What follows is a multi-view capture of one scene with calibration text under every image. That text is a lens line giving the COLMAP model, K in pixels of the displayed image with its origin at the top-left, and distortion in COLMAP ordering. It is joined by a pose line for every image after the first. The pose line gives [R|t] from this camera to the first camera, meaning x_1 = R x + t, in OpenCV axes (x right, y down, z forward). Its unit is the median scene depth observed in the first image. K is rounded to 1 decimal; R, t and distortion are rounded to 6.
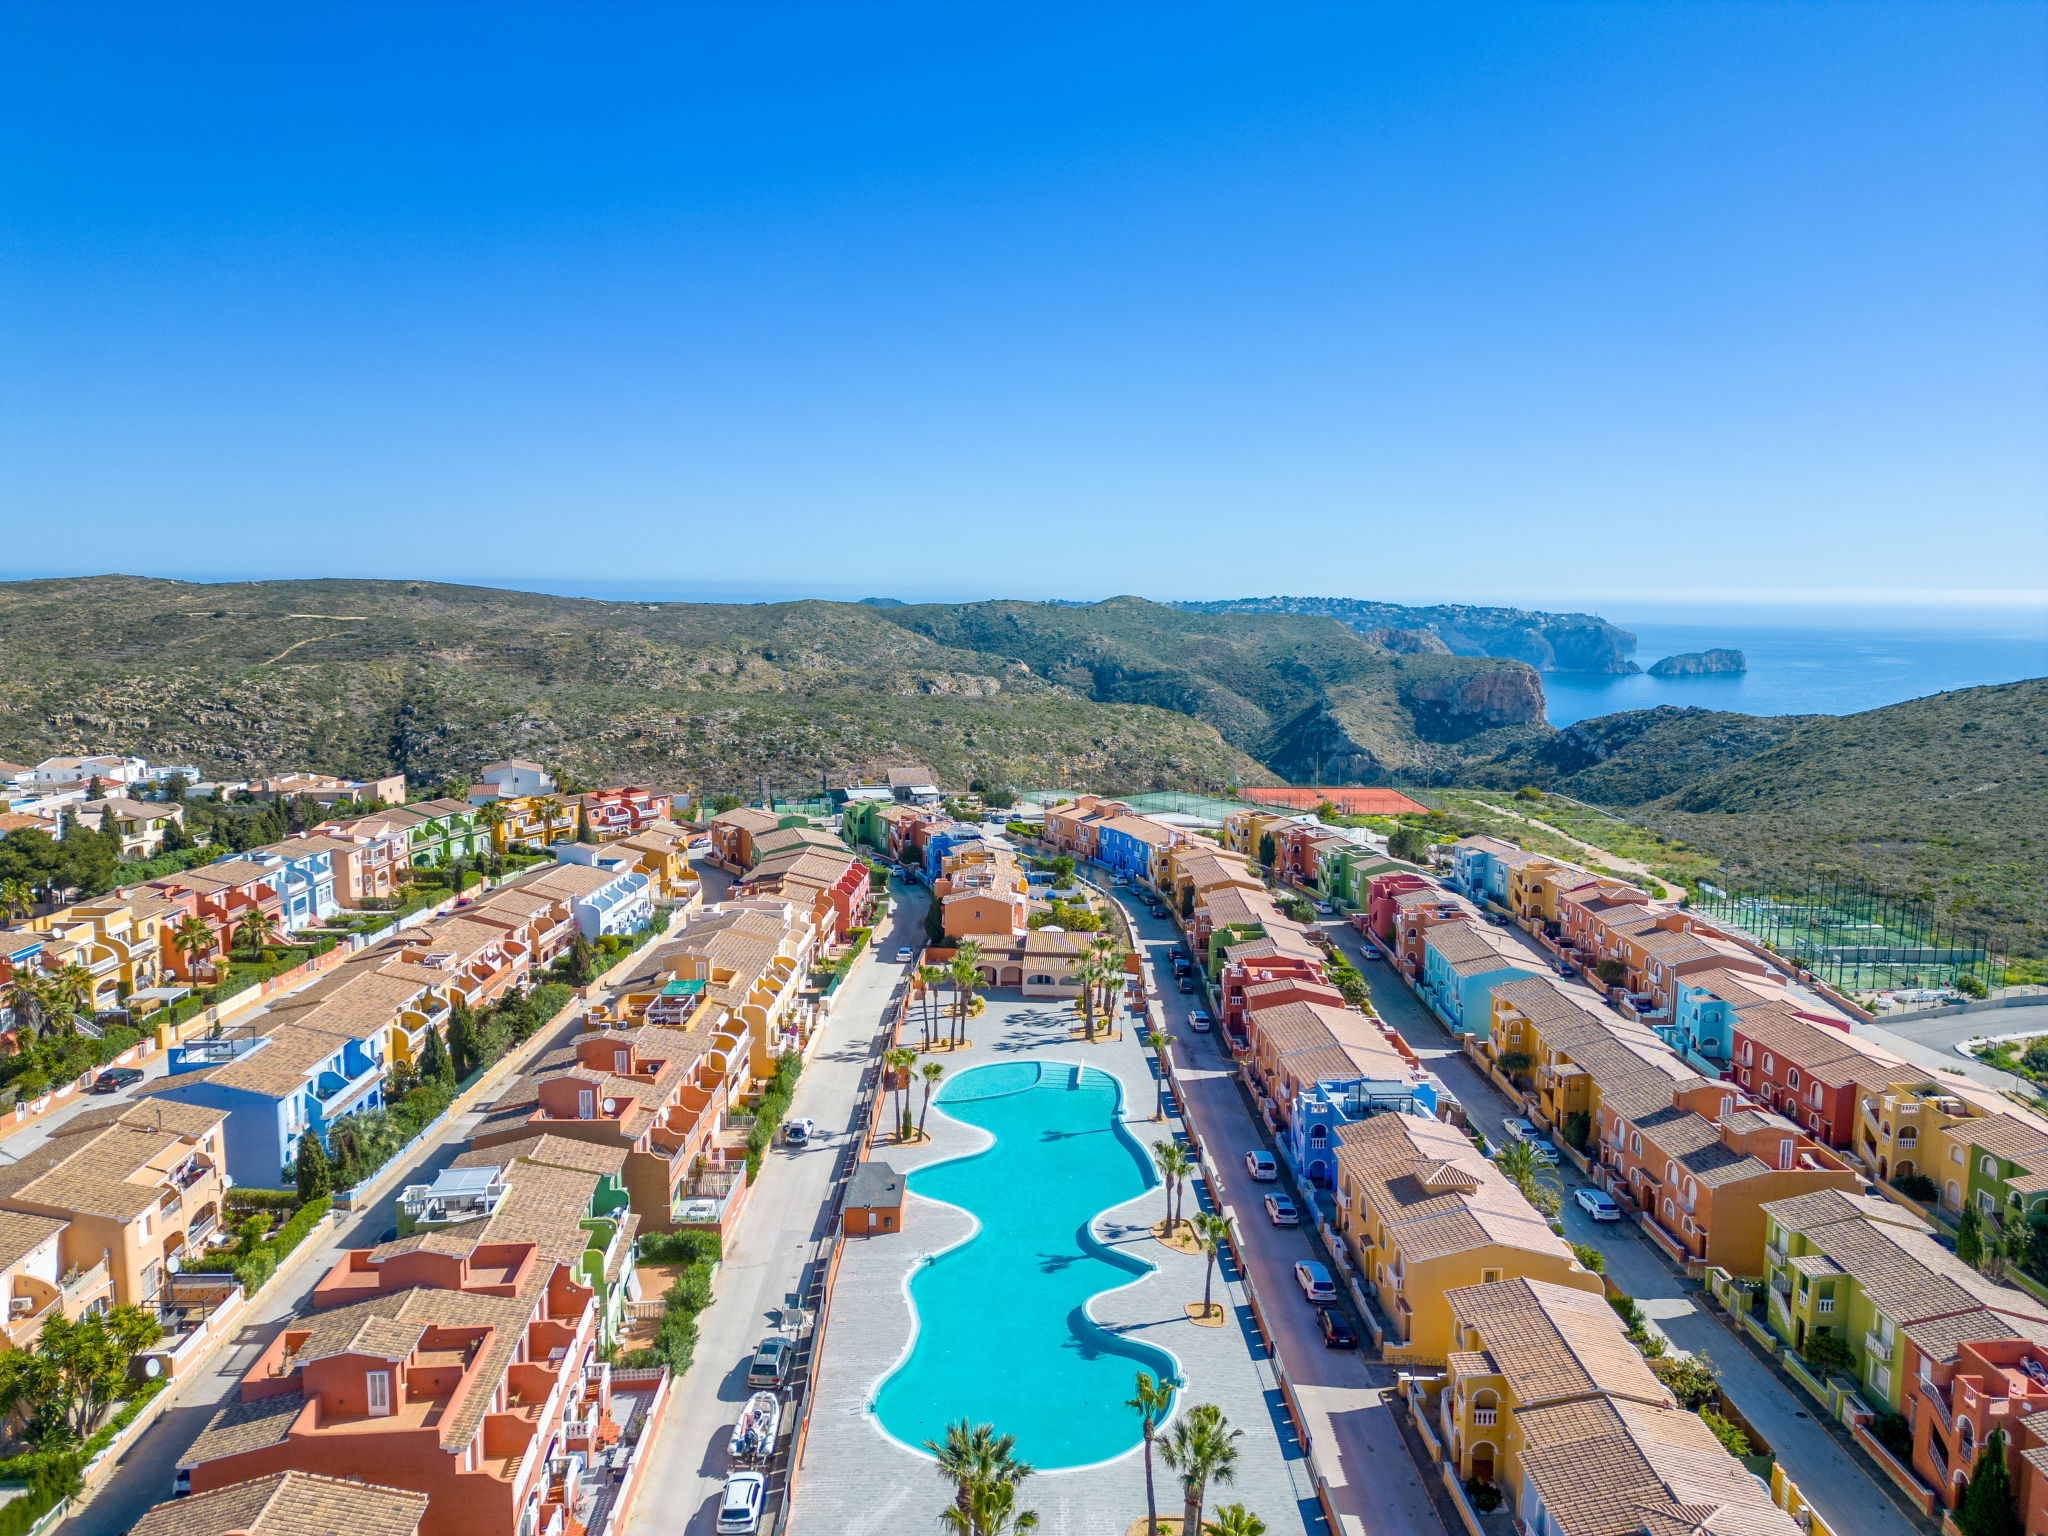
lens RADIAL K [[1446.7, 0, 1024.0], [0, 1446.7, 768.0], [0, 0, 1]] dist [0.026024, -0.000840]
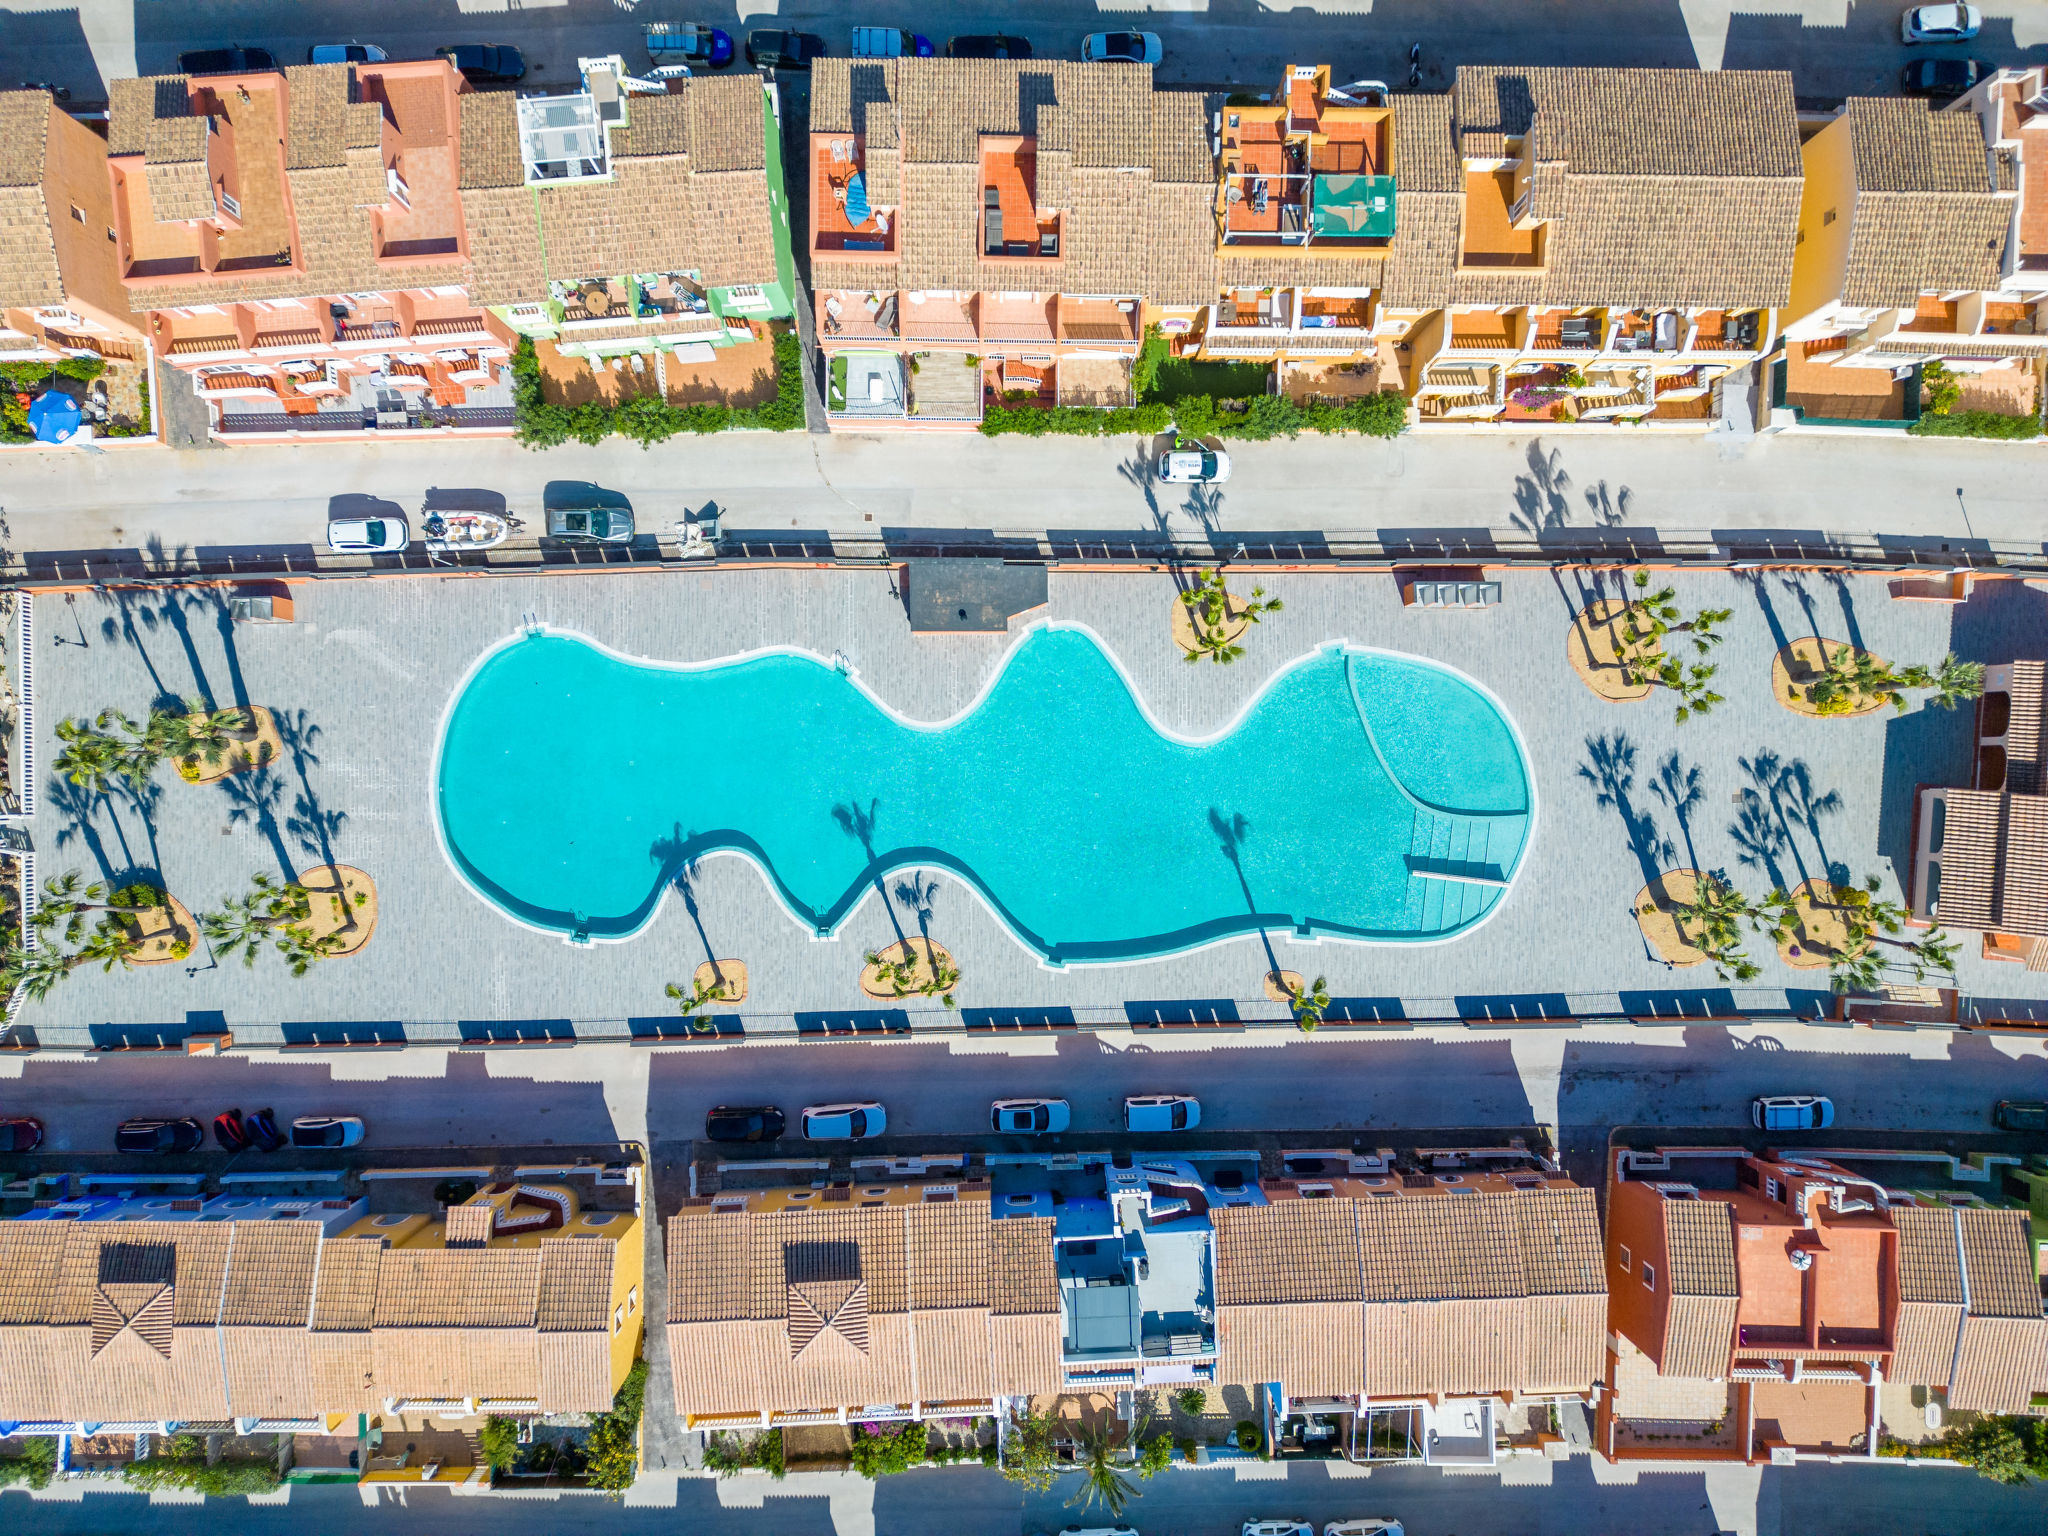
lens RADIAL K [[1446.7, 0, 1024.0], [0, 1446.7, 768.0], [0, 0, 1]] dist [0.026024, -0.000840]
pose [[-0.008029, 0.999870, -0.013959, 0.001789], [-0.137437, 0.012723, 0.990429, -0.431133], [0.990478, 0.009870, 0.137317, 0.825490]]
